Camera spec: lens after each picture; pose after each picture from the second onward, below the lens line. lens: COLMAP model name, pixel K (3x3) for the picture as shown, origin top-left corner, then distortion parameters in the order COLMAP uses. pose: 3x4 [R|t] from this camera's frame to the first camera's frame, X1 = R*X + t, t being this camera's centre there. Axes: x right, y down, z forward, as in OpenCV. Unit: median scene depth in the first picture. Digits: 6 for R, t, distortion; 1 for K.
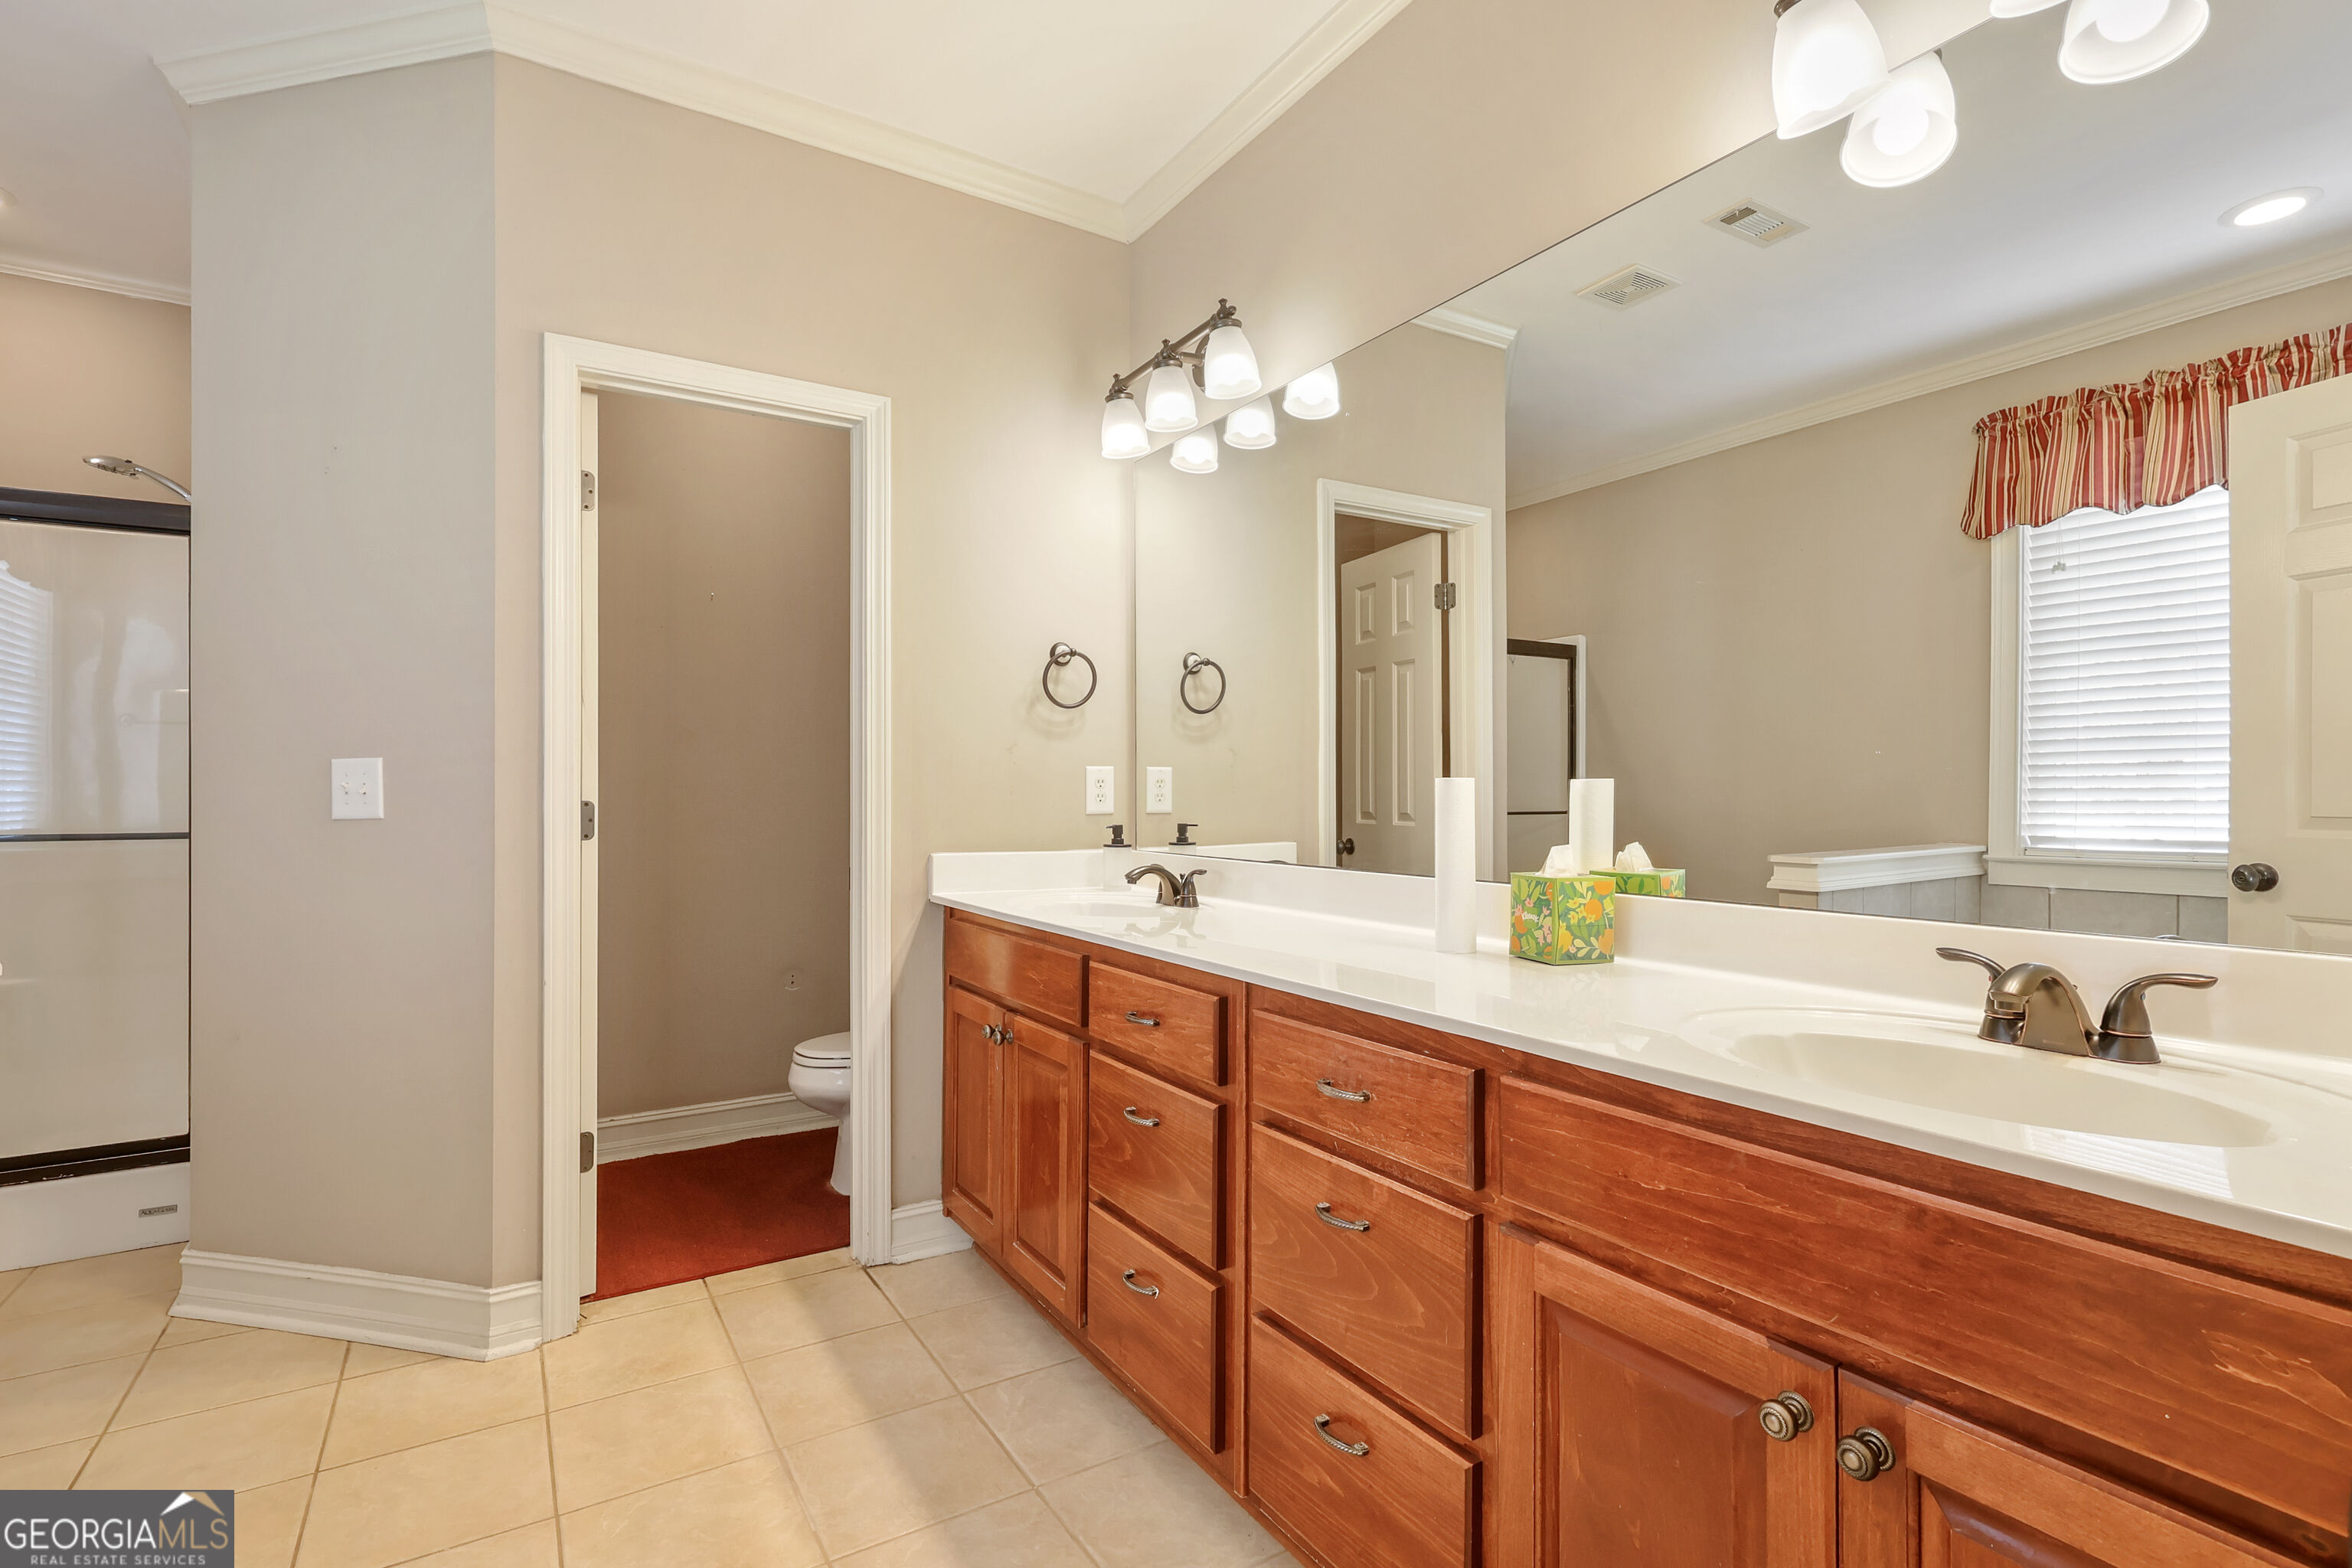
lens RADIAL K [[1131.7, 0, 1176.1], [0, 1131.7, 776.2], [0, 0, 1]] dist [0.001710, -0.001215]
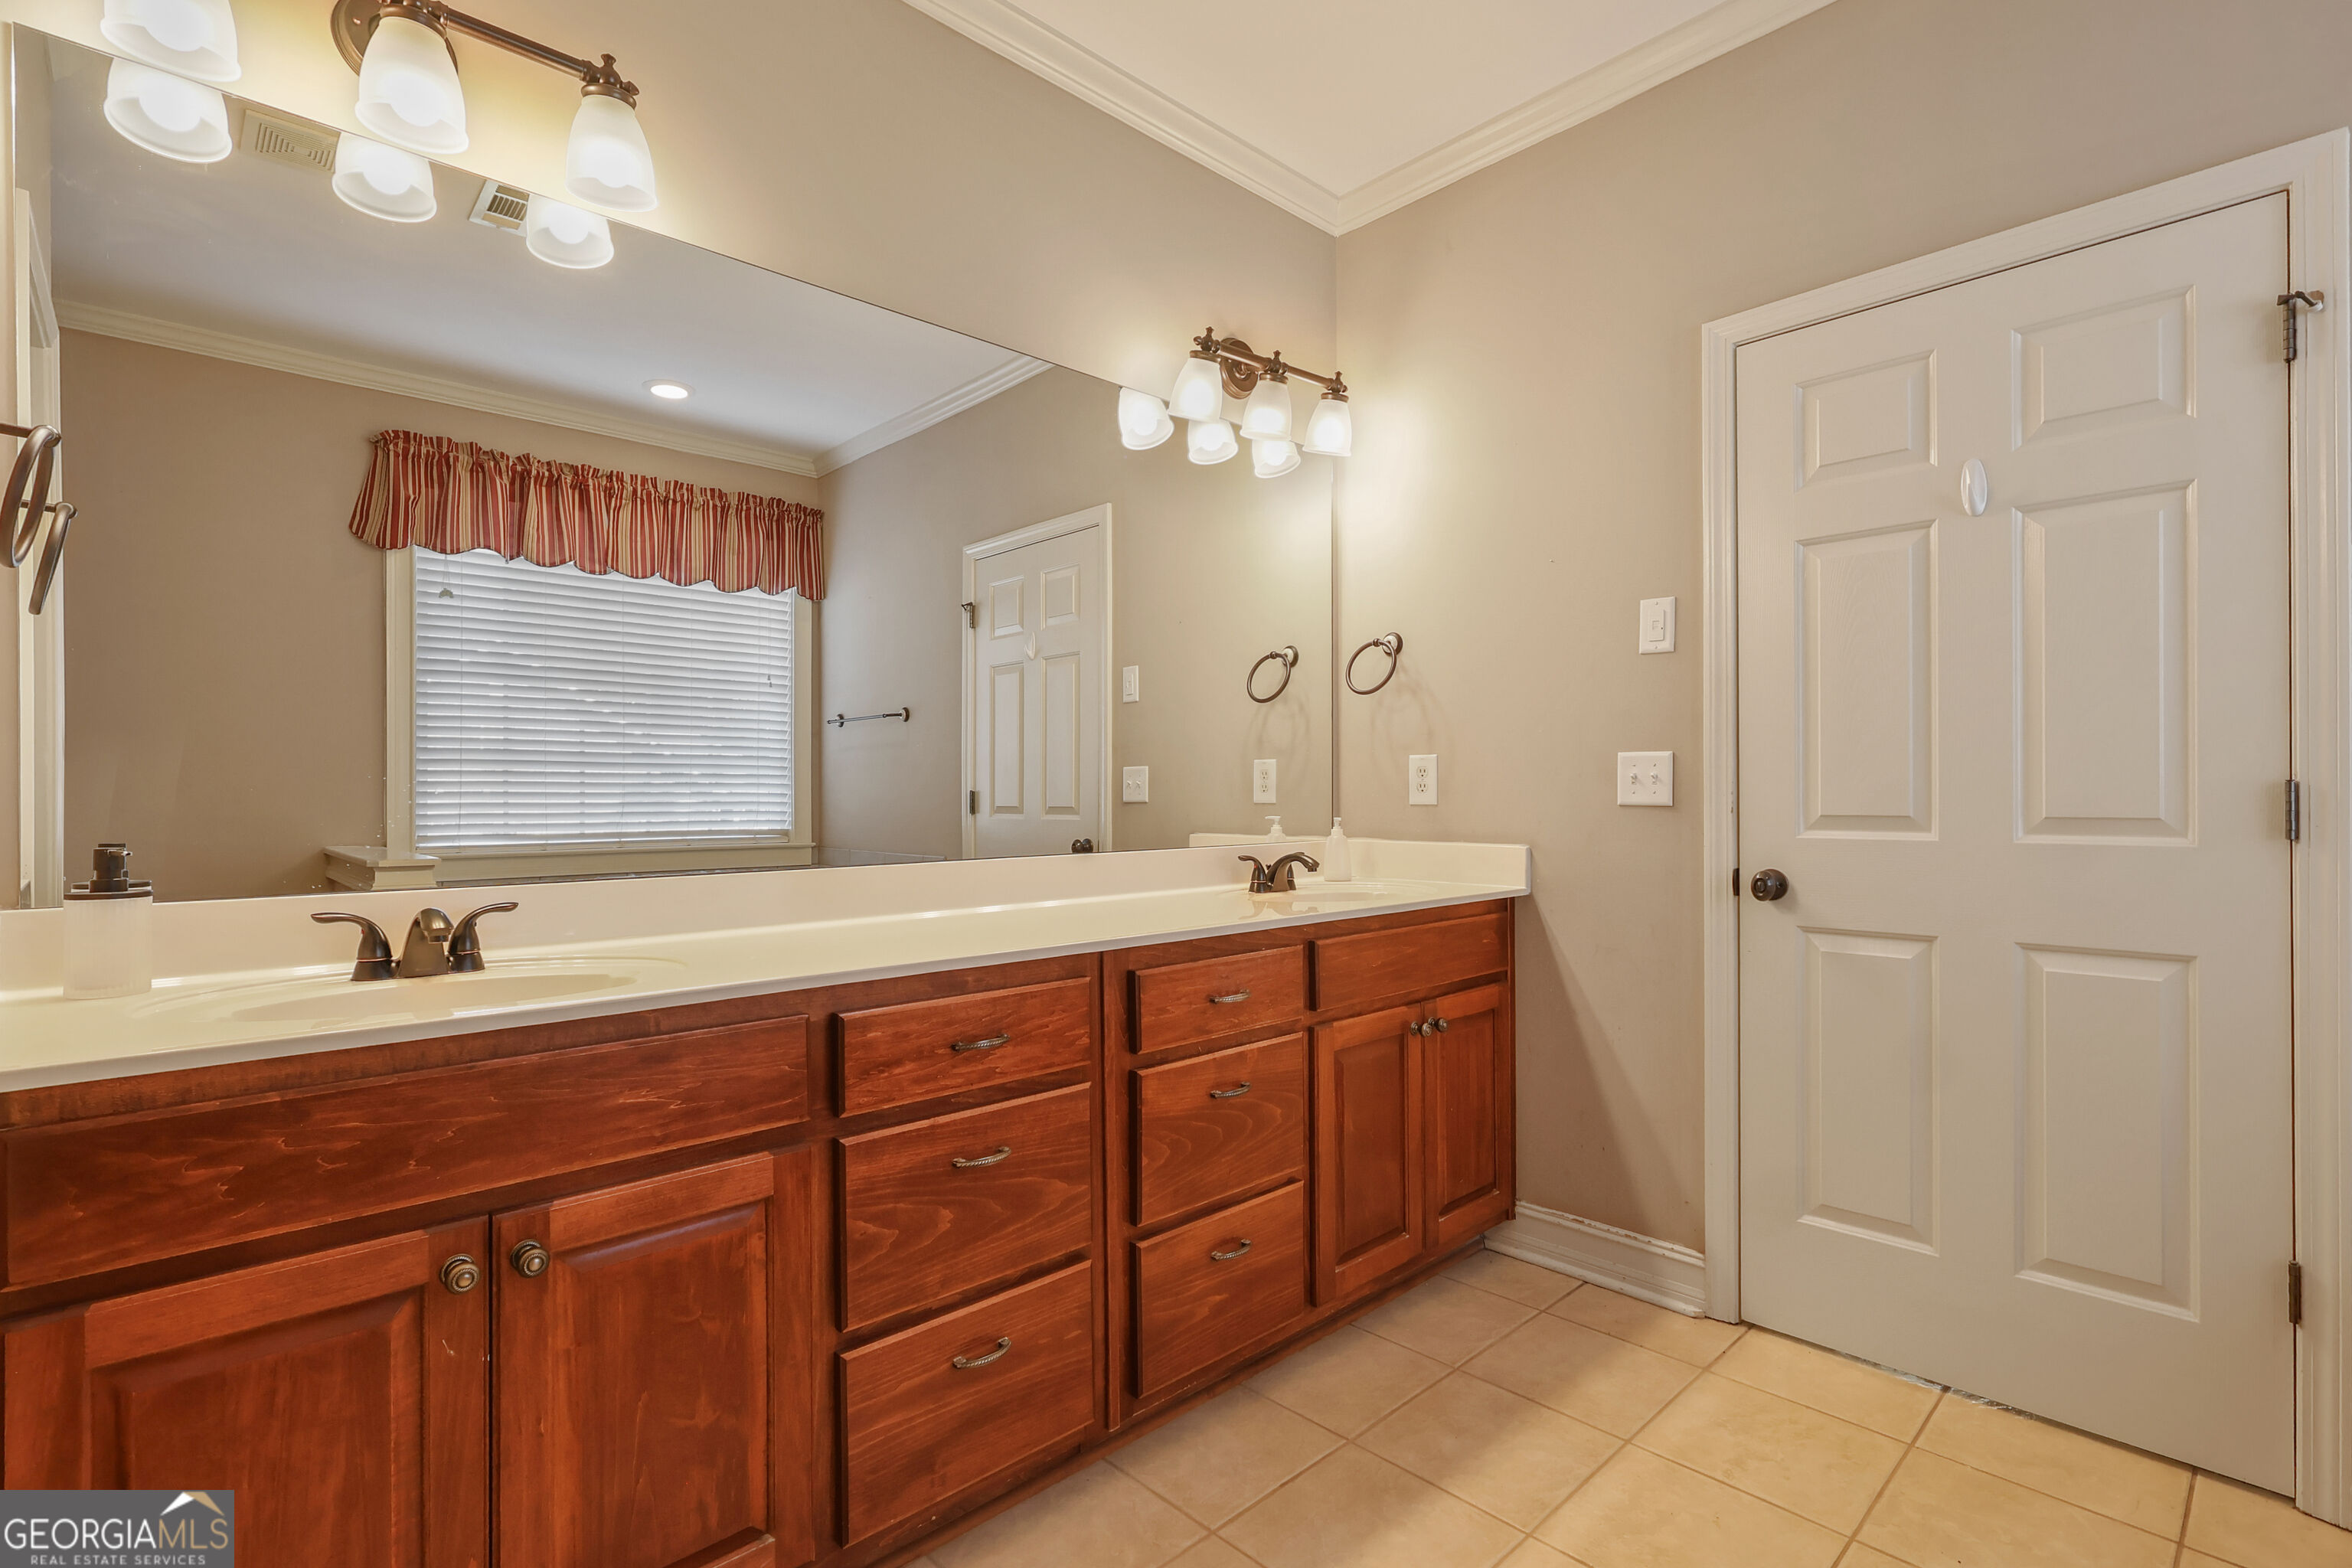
lens RADIAL K [[1131.7, 0, 1186.6], [0, 1131.7, 799.6], [0, 0, 1]] dist [0.001710, -0.001215]
pose [[-0.232995, 0.001936, 0.972476, -0.622202], [-0.003702, 0.999989, -0.002878, 0.023825], [-0.972471, -0.004271, -0.232985, 0.732022]]
